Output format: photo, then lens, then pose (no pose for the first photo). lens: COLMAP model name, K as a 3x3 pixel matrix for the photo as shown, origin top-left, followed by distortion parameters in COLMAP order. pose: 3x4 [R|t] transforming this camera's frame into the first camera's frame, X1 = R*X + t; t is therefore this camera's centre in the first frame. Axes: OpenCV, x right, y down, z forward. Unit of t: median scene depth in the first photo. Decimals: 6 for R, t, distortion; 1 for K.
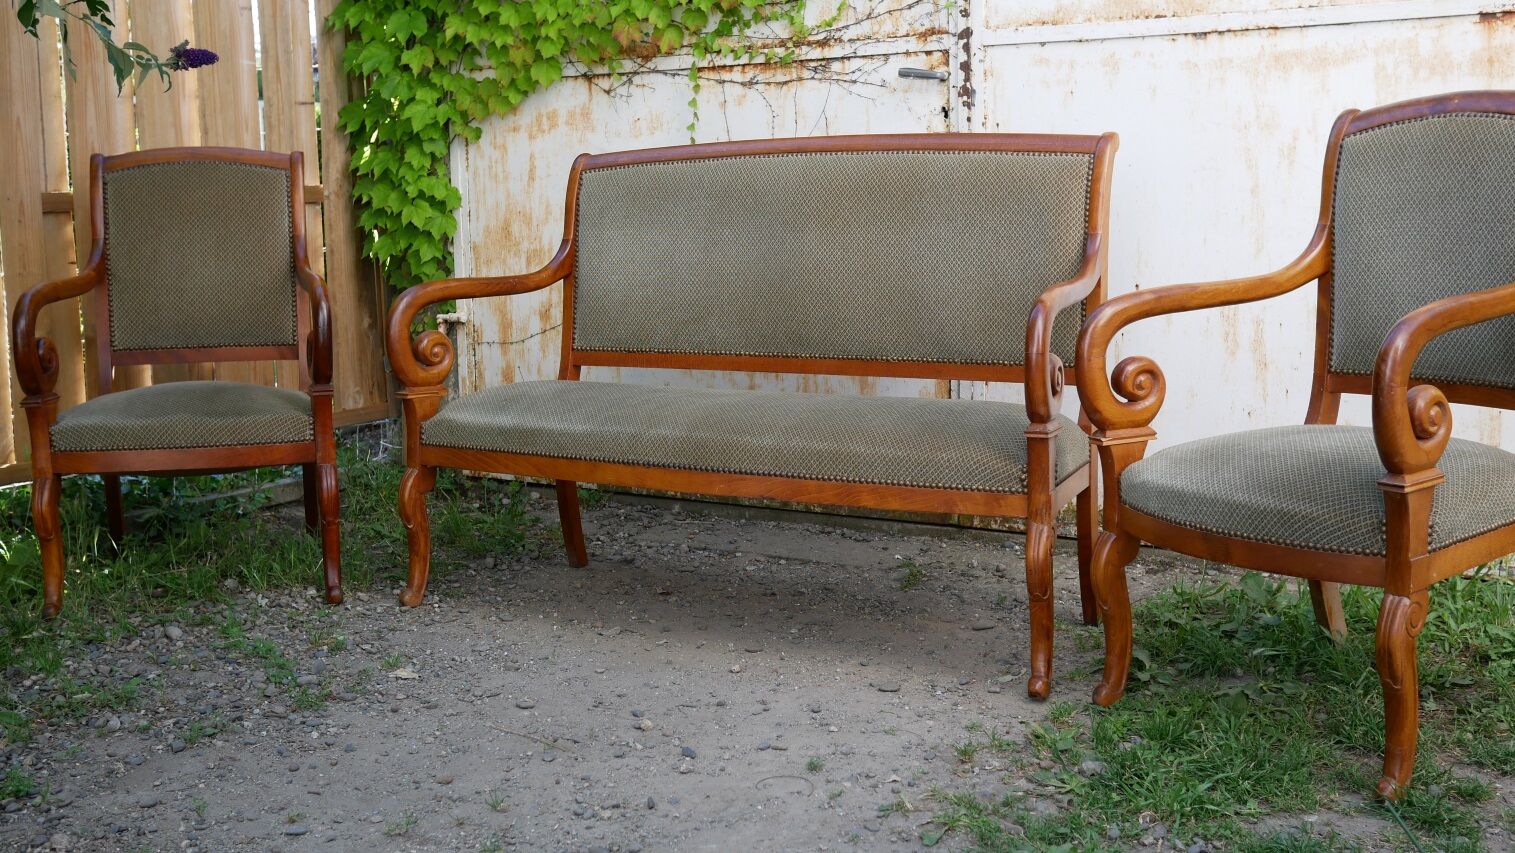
lens RADIAL K [[1699.7, 0, 754.9], [0, 1699.7, 420.7], [0, 0, 1]] dist [-0.013771, 0.000000]
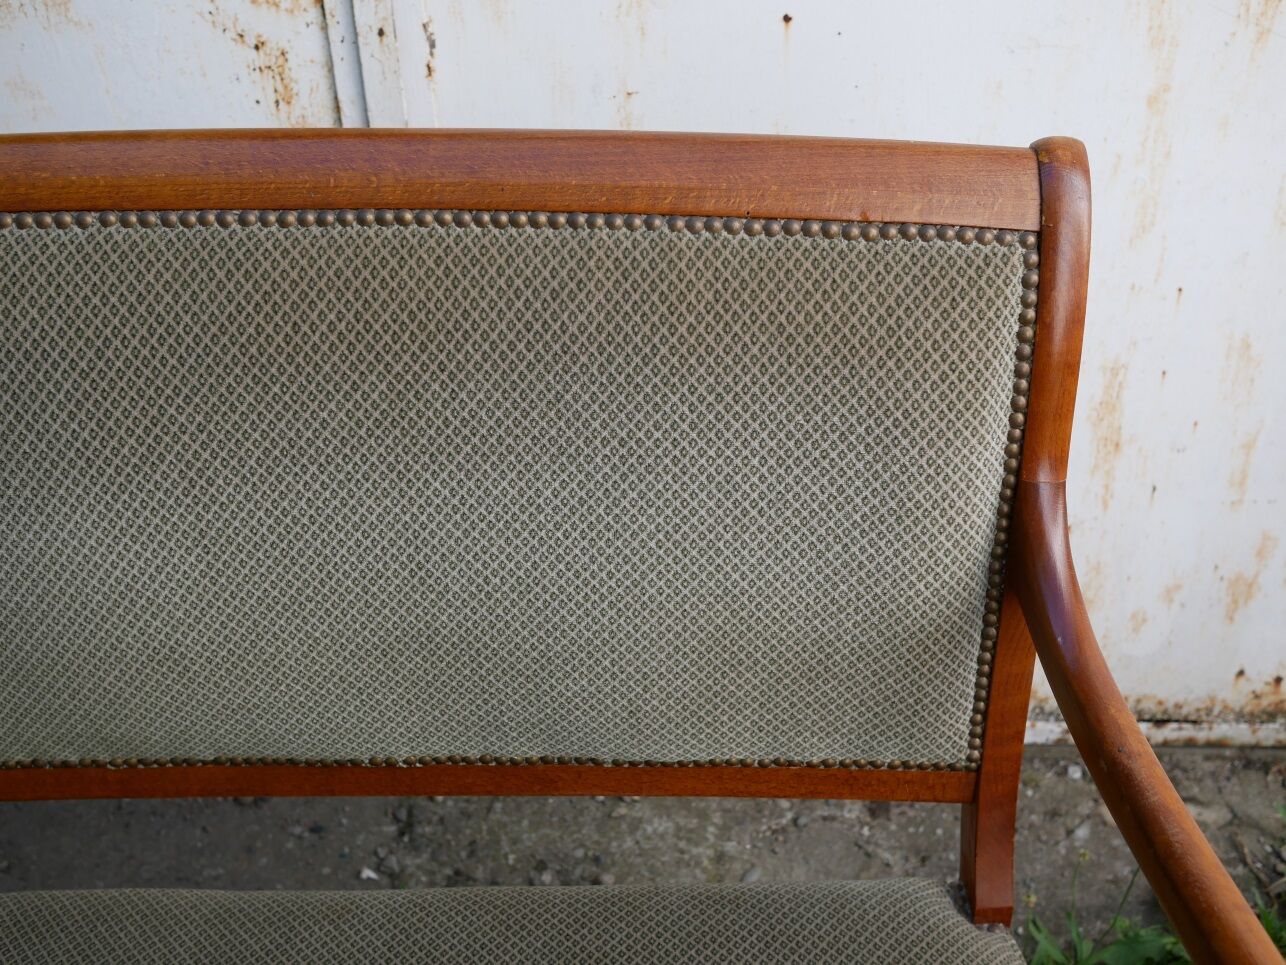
lens RADIAL K [[1442.7, 0, 642.0], [0, 1442.7, 486.0], [0, 0, 1]] dist [-0.023021, 0.000000]
pose [[0.849423, -0.313911, 0.424195, 0.013515], [0.076084, 0.868287, 0.490193, -0.248072], [-0.522199, -0.384106, 0.761426, 0.812883]]
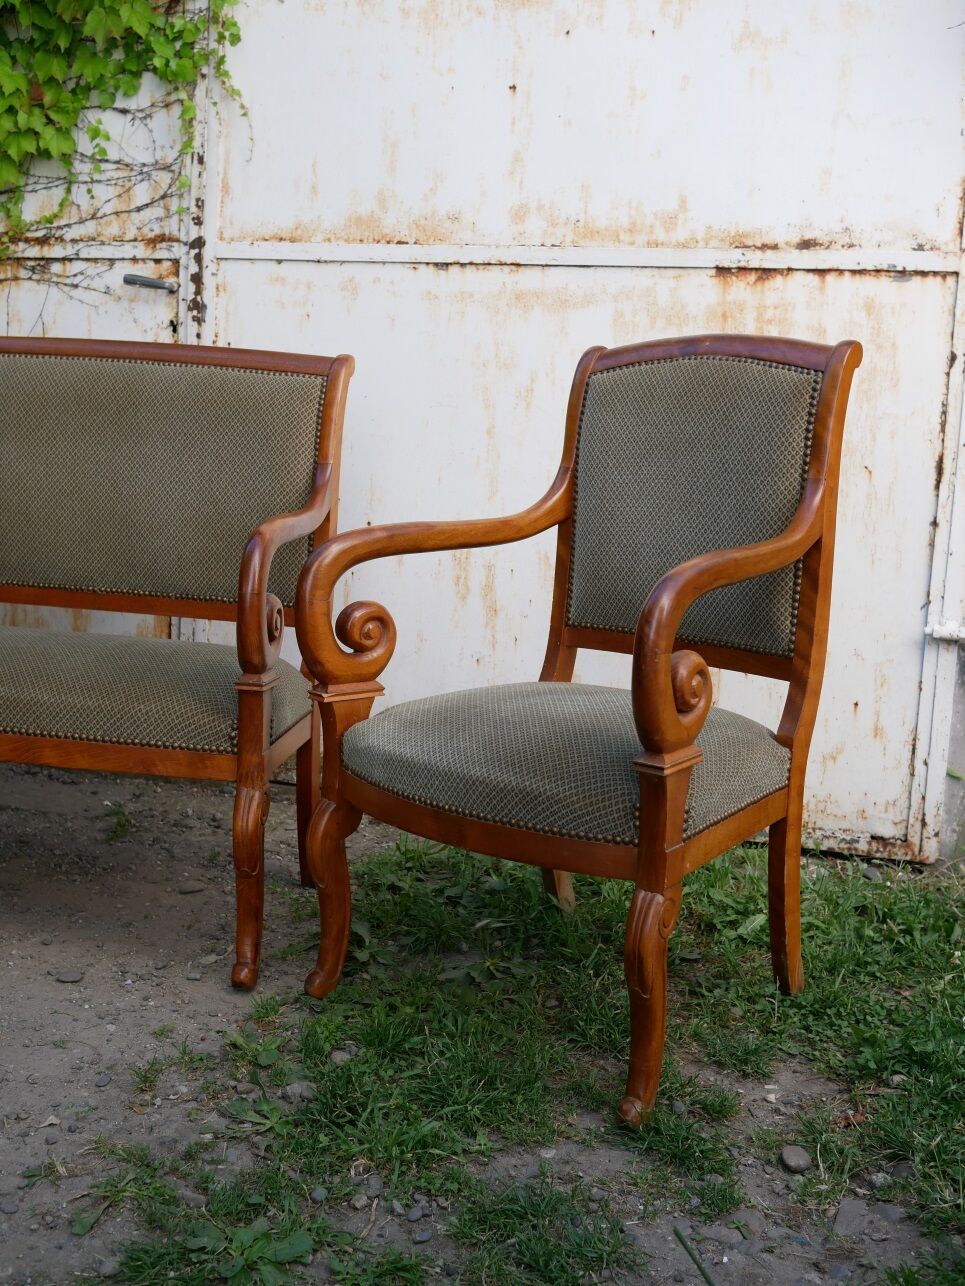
lens RADIAL K [[1442.7, 0, 485.3], [0, 1442.7, 650.1], [0, 0, 1]] dist [-0.023021, 0.000000]
pose [[0.953965, 0.028634, 0.298548, 0.052230], [-0.031156, 0.999508, 0.003690, -0.014644], [-0.298295, -0.012822, 0.954388, 0.226913]]
